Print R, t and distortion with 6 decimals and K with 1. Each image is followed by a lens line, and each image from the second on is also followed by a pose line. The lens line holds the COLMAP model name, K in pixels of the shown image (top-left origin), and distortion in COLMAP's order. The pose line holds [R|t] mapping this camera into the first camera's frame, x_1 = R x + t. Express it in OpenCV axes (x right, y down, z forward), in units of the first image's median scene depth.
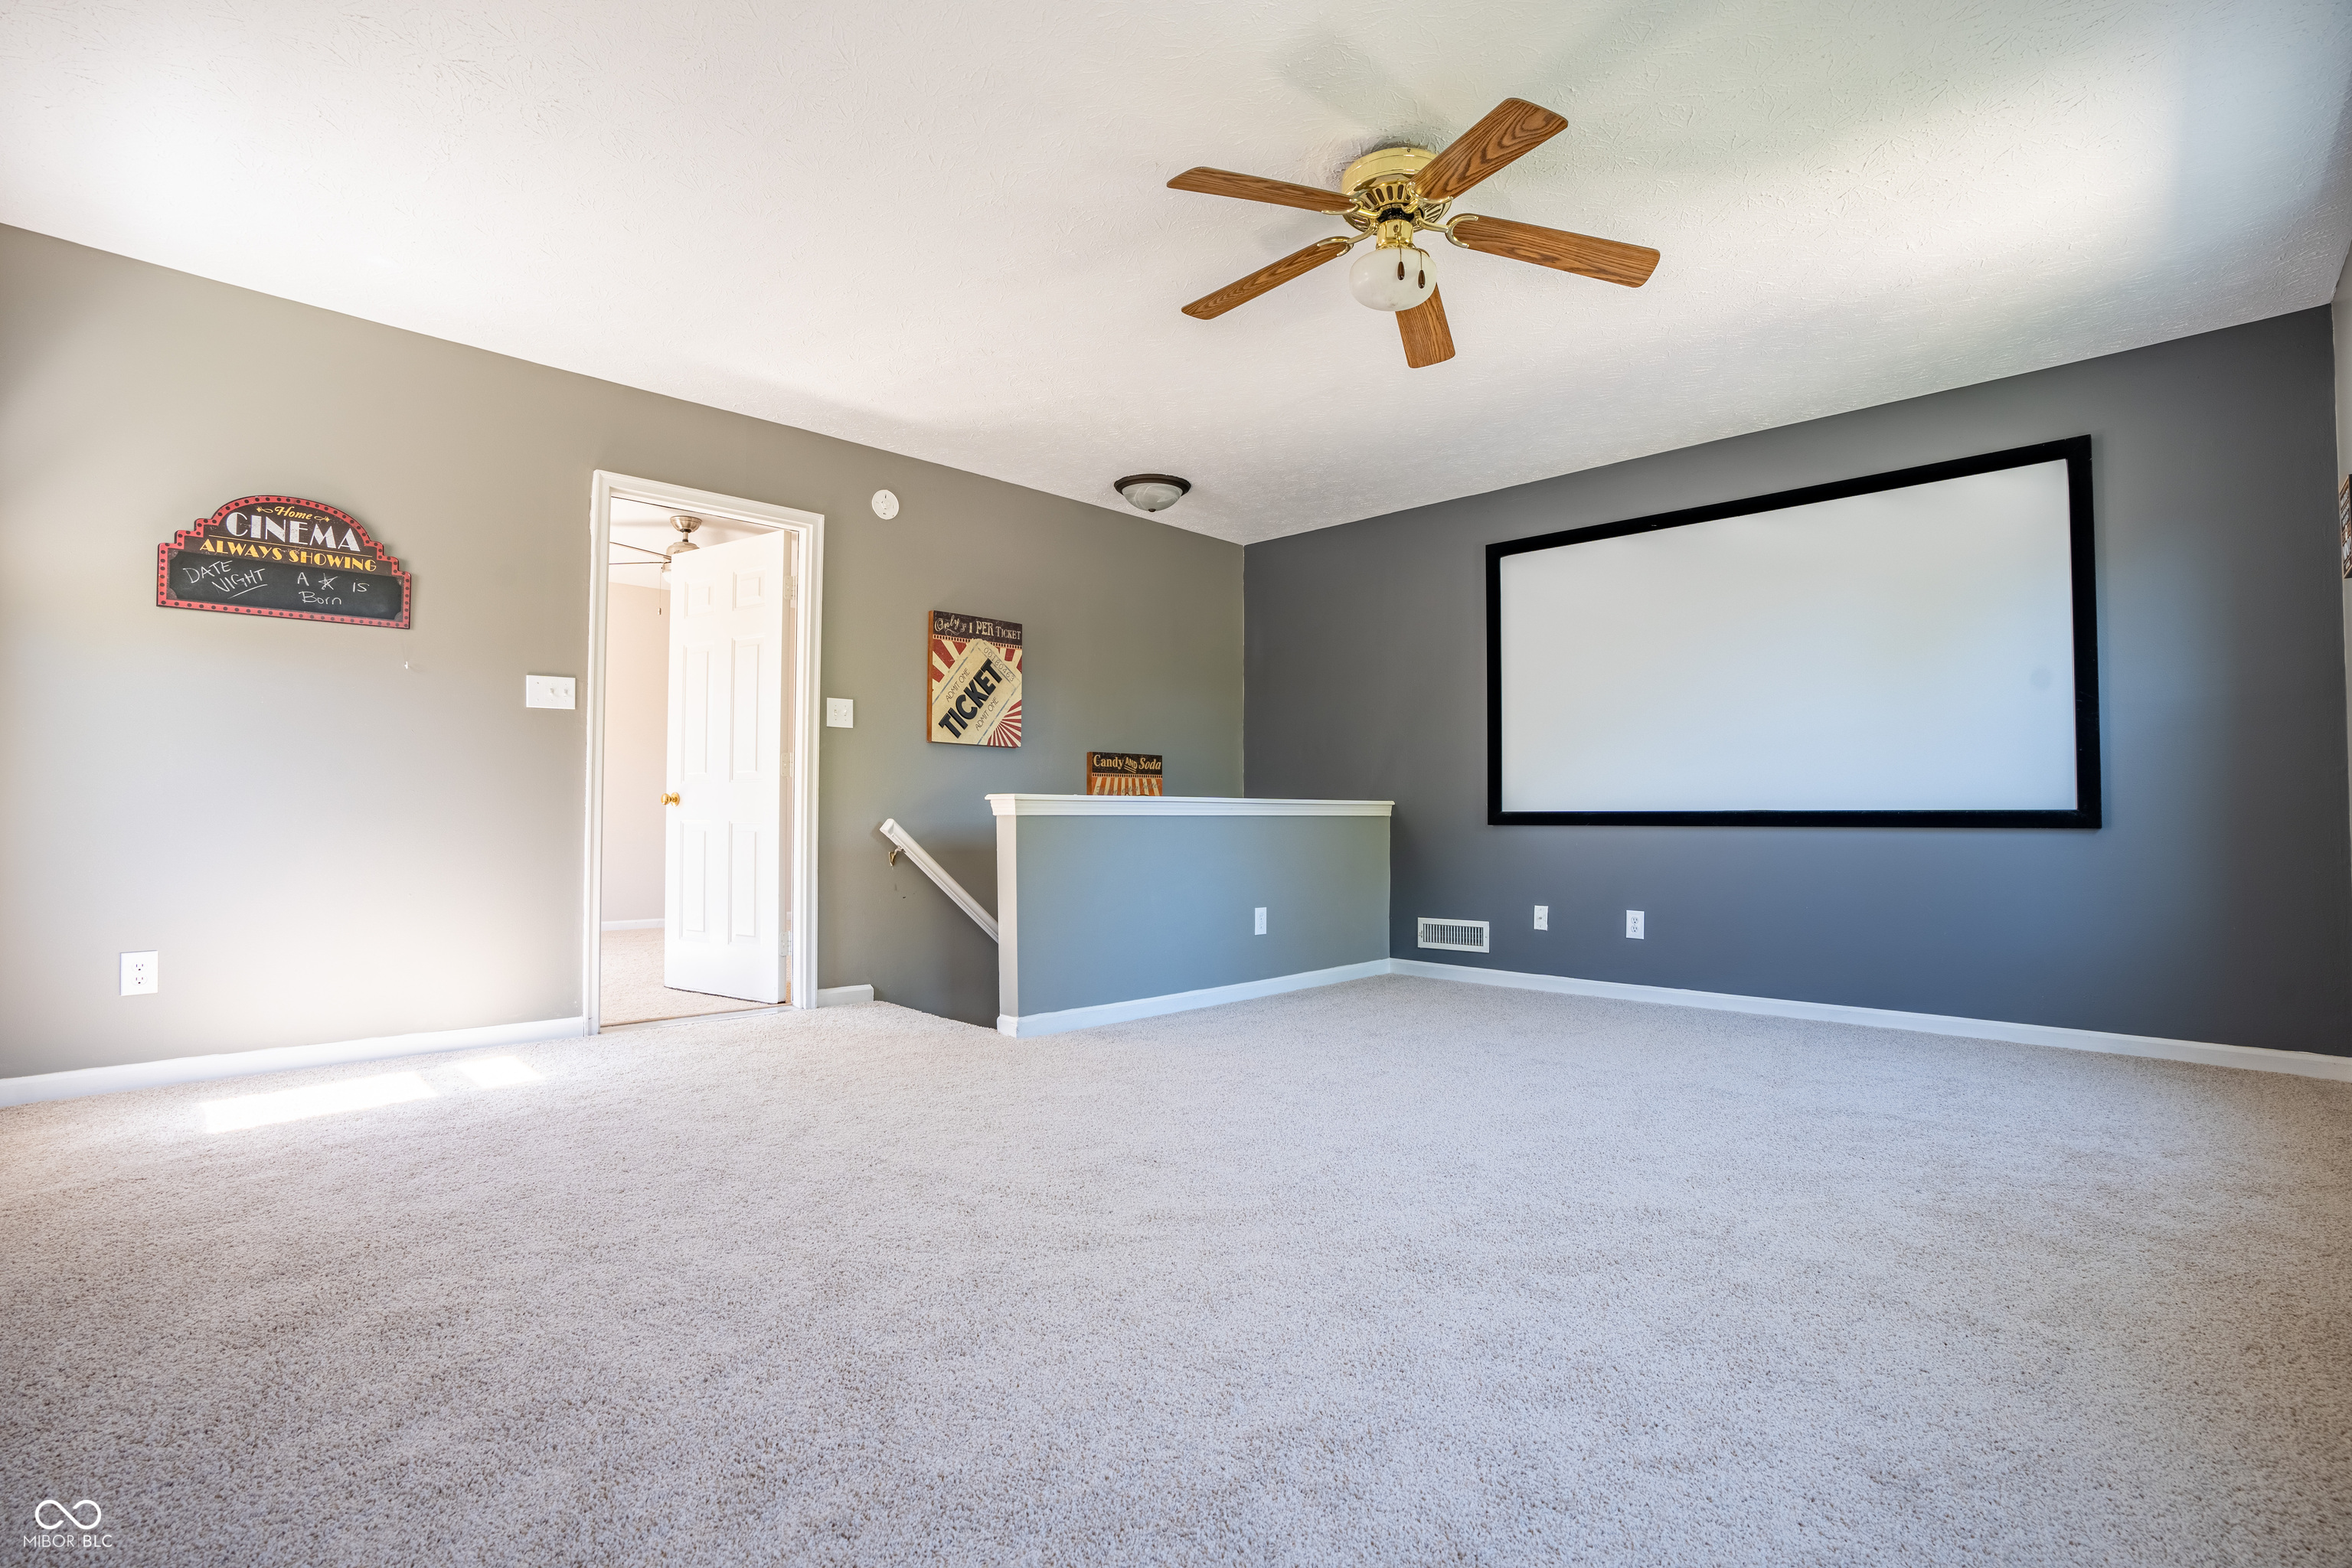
lens RADIAL K [[1080.1, 0, 1165.7], [0, 1080.1, 786.7], [0, 0, 1]] dist [-0.073869, 0.026728]
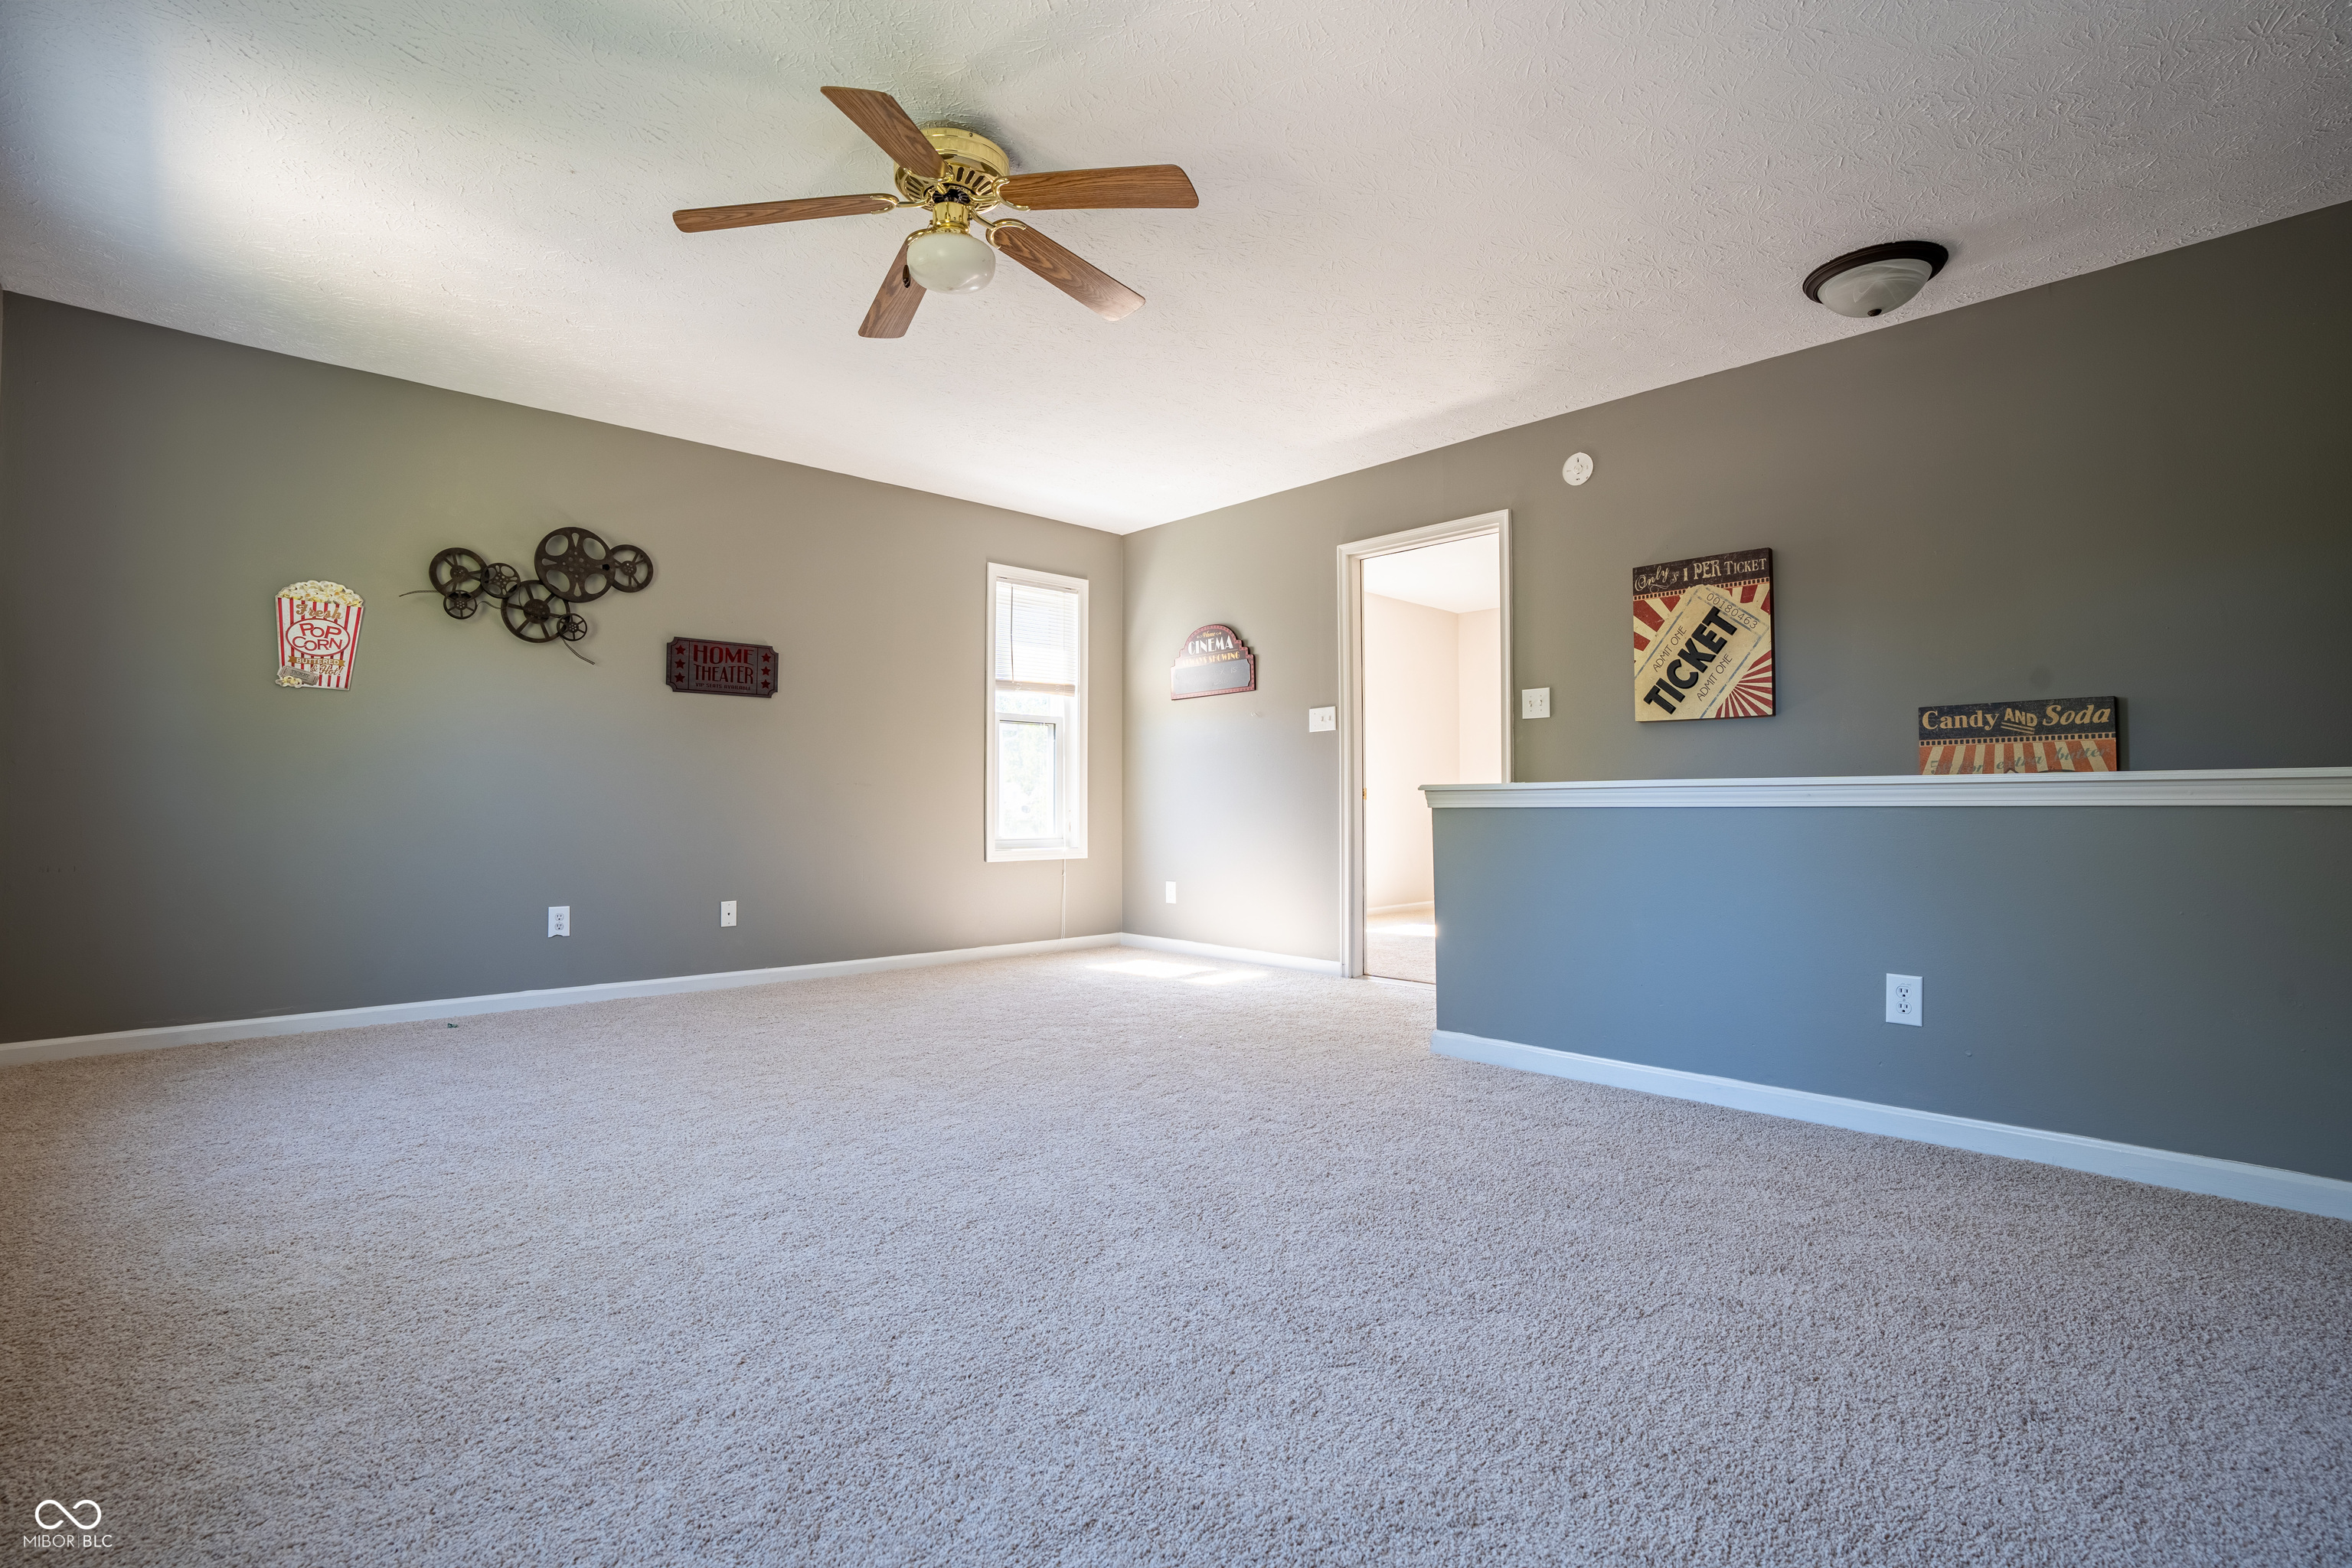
lens RADIAL K [[1080.1, 0, 1165.7], [0, 1080.1, 786.7], [0, 0, 1]] dist [-0.073869, 0.026728]
pose [[-0.023929, -0.018252, -0.999547, 0.613611], [0.032479, 0.999291, -0.019024, 0.012977], [0.999186, -0.032919, -0.023319, 0.623310]]
